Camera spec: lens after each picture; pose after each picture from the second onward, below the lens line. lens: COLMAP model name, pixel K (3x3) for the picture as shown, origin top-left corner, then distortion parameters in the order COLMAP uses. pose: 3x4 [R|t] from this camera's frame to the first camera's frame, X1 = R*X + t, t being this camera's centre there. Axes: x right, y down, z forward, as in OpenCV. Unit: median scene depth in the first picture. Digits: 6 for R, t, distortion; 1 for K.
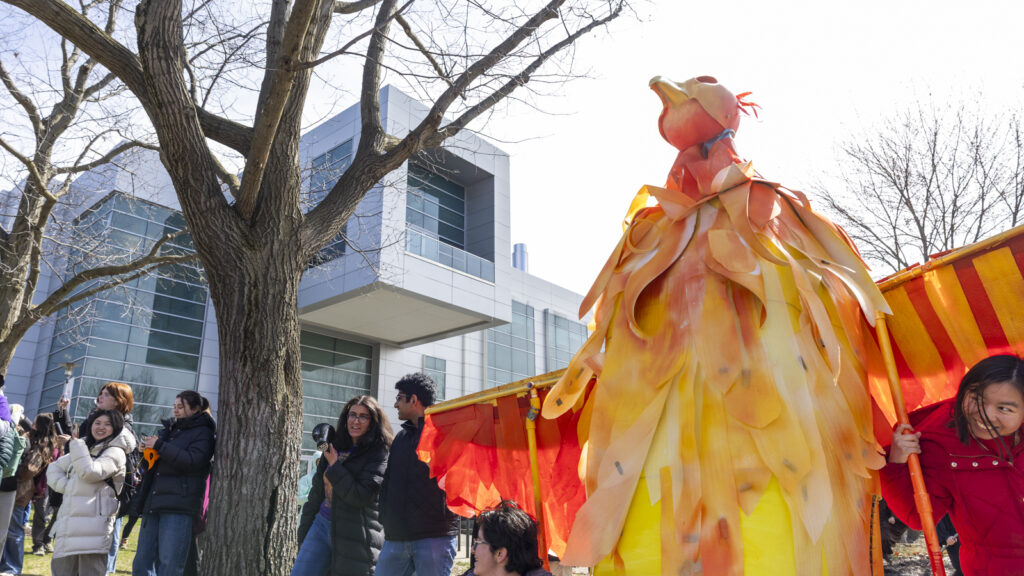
lens RADIAL K [[701.1, 0, 511.1], [0, 701.1, 306.6], [0, 0, 1]] dist [0.002799, 0.003281]
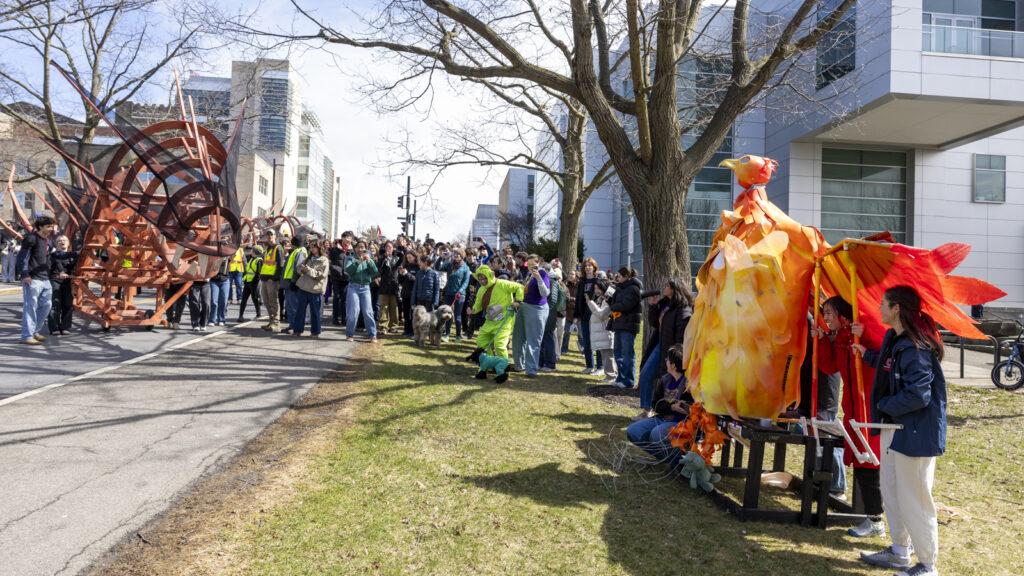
lens RADIAL K [[701.1, 0, 511.1], [0, 701.1, 306.6], [0, 0, 1]] dist [0.002799, 0.003281]
pose [[0.721729, 0.018534, -0.691927, 0.554304], [0.170578, 0.964049, 0.203748, -0.198963], [0.670828, -0.265078, 0.692621, -0.465566]]
